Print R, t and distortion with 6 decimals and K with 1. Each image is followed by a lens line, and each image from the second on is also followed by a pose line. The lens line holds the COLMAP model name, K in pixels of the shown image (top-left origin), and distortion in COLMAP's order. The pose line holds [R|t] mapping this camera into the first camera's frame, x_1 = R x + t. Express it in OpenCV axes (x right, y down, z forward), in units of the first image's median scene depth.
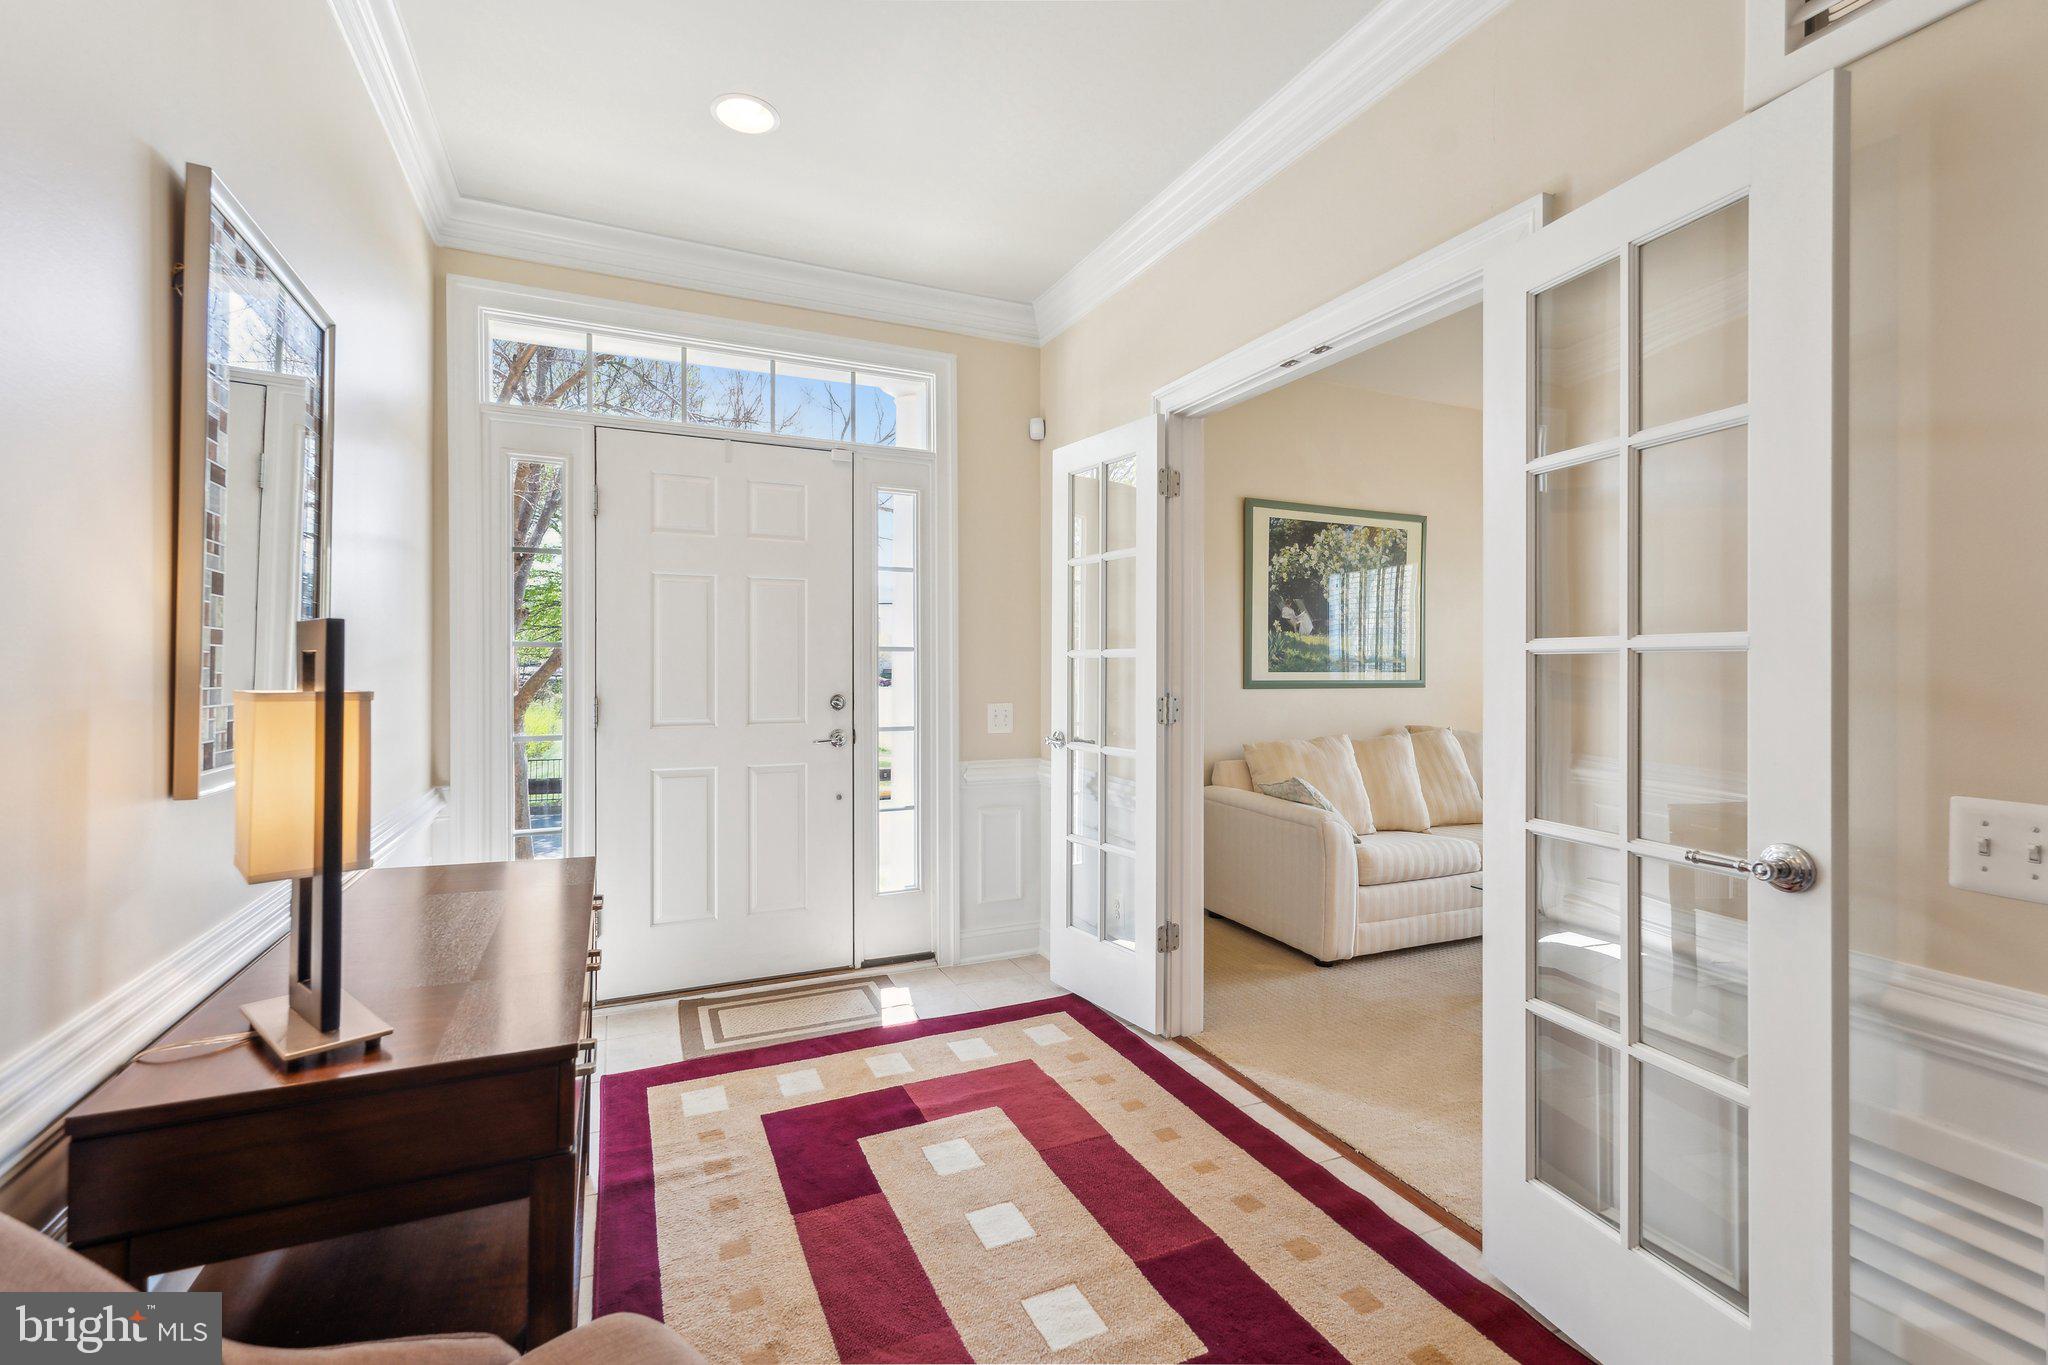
lens RADIAL K [[917.0, 0, 1025.8], [0, 917.0, 669.3], [0, 0, 1]] dist [-0.004378, 0.000792]
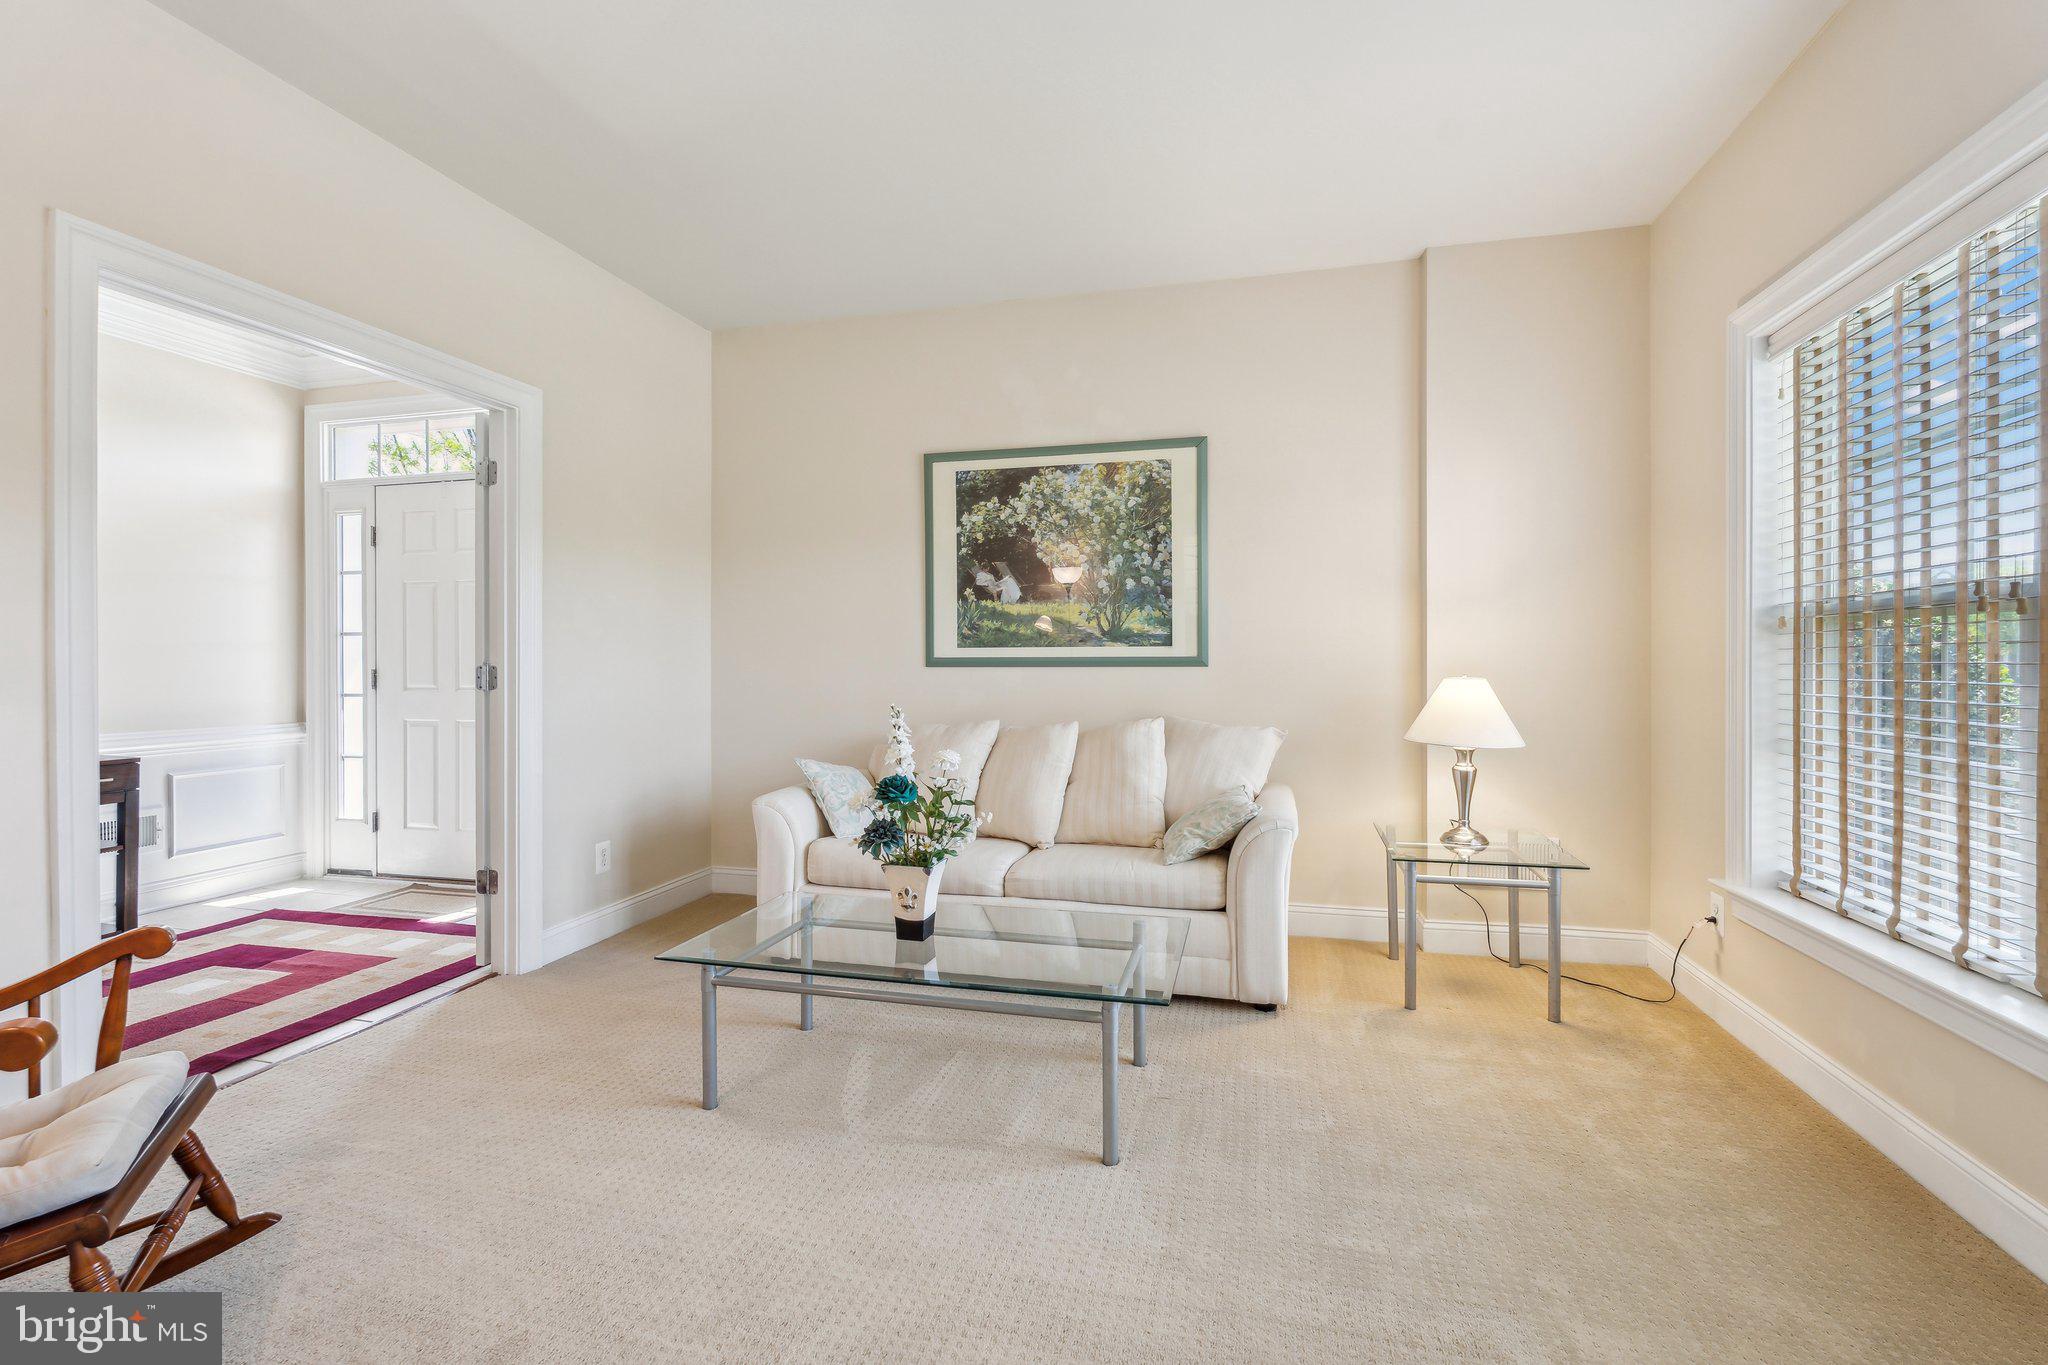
lens RADIAL K [[917.0, 0, 1017.9], [0, 917.0, 677.1], [0, 0, 1]] dist [-0.004378, 0.000792]
pose [[0.771053, 0.000505, -0.636770, 0.856820], [0.002419, 0.999990, 0.003722, 0.027805], [0.636766, -0.004410, 0.771045, 0.352009]]
